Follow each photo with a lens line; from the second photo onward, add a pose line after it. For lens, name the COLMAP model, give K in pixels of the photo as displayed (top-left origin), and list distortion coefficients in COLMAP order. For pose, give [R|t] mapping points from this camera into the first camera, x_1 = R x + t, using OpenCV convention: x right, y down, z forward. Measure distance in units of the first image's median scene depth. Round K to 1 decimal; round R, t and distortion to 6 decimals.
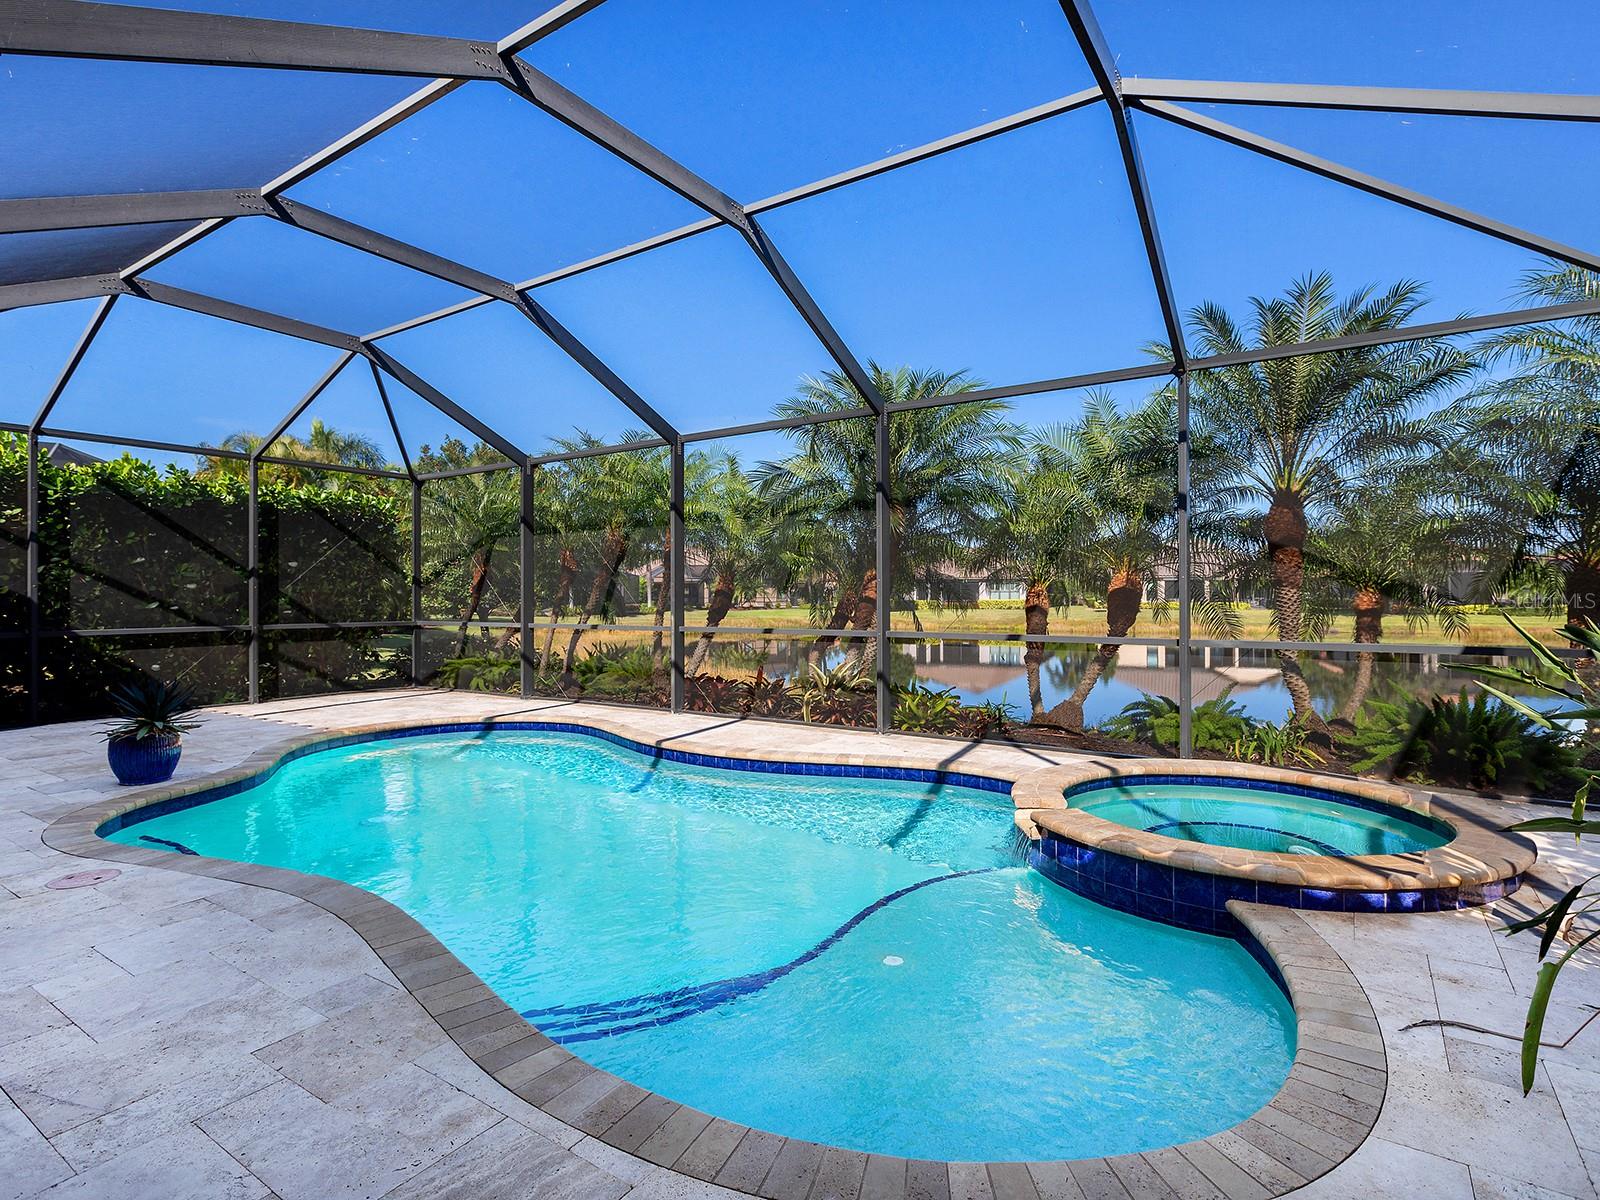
lens RADIAL K [[823.2, 0, 795.9], [0, 823.2, 579.4], [0, 0, 1]] dist [0.000221, 0.000222]
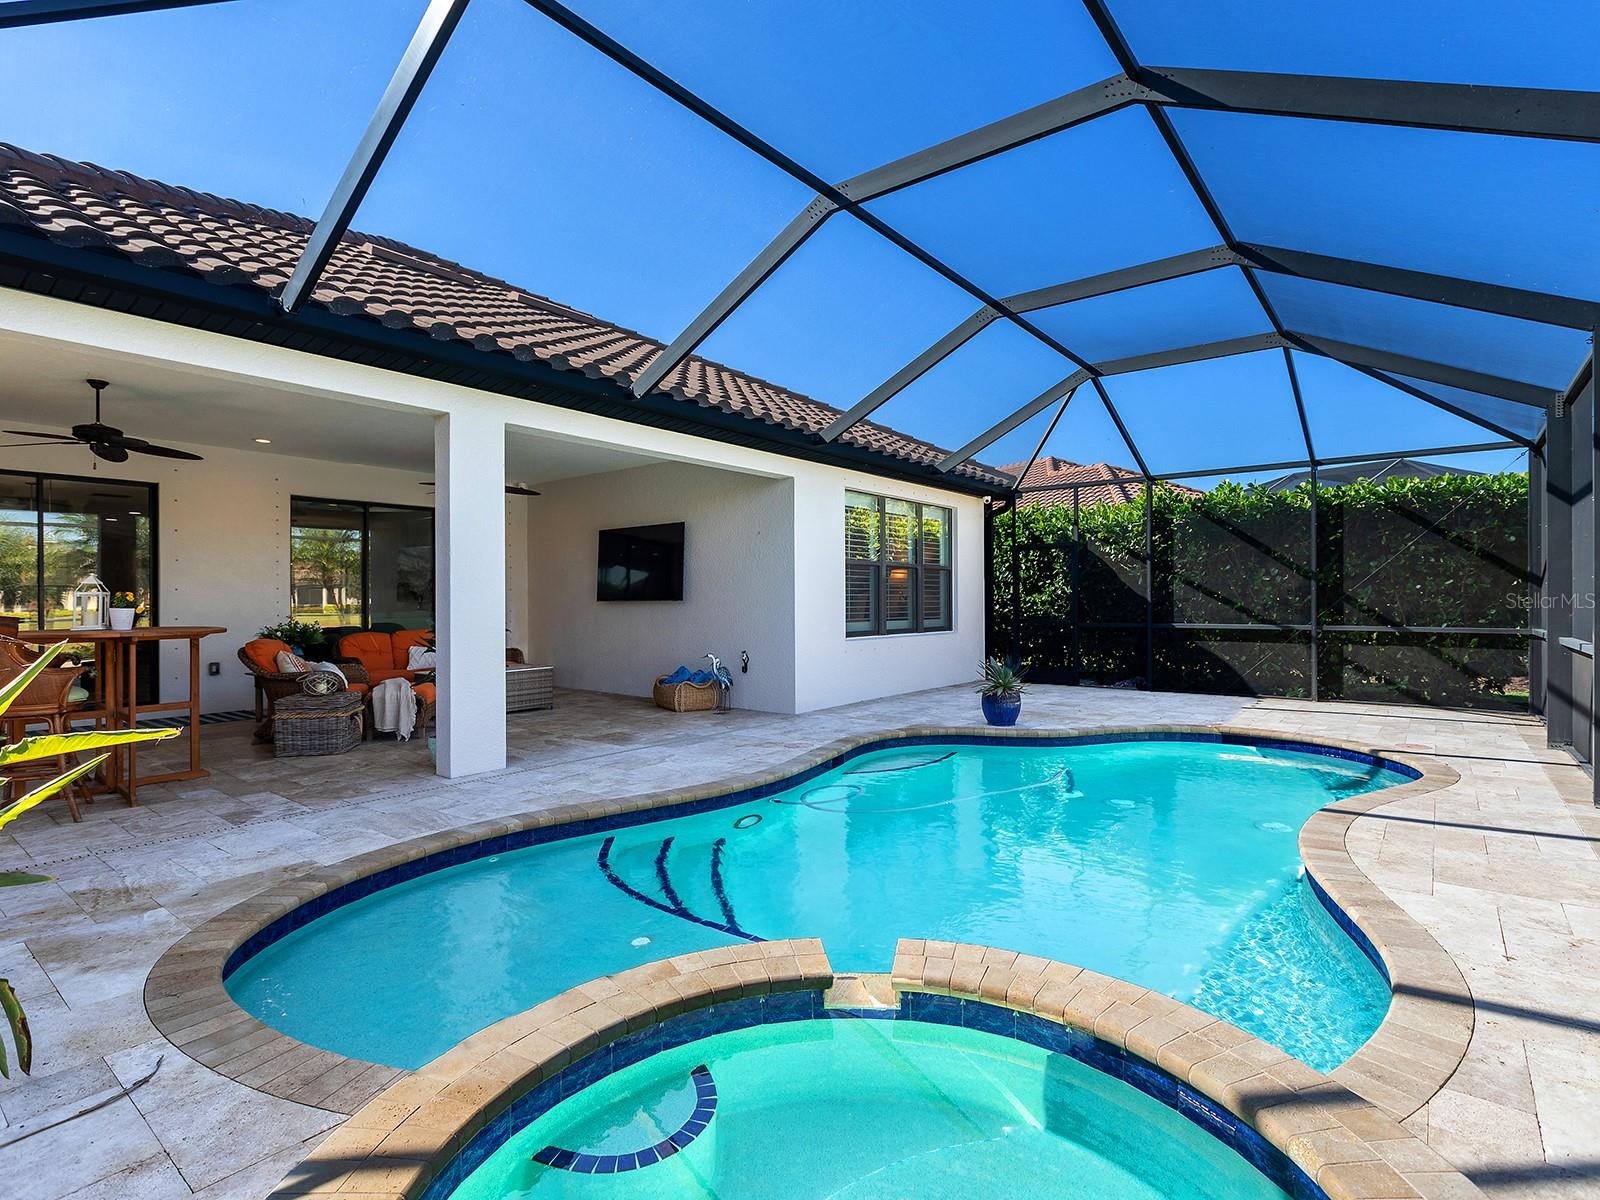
lens RADIAL K [[787.9, 0, 800.0], [0, 787.9, 600.0], [0, 0, 1]] dist [0.001742, -0.000094]
pose [[-0.073083, 0.003630, -0.997319, 0.433813], [0.025014, 0.999685, 0.001806, 0.006497], [0.997012, -0.024815, -0.073150, 0.494924]]
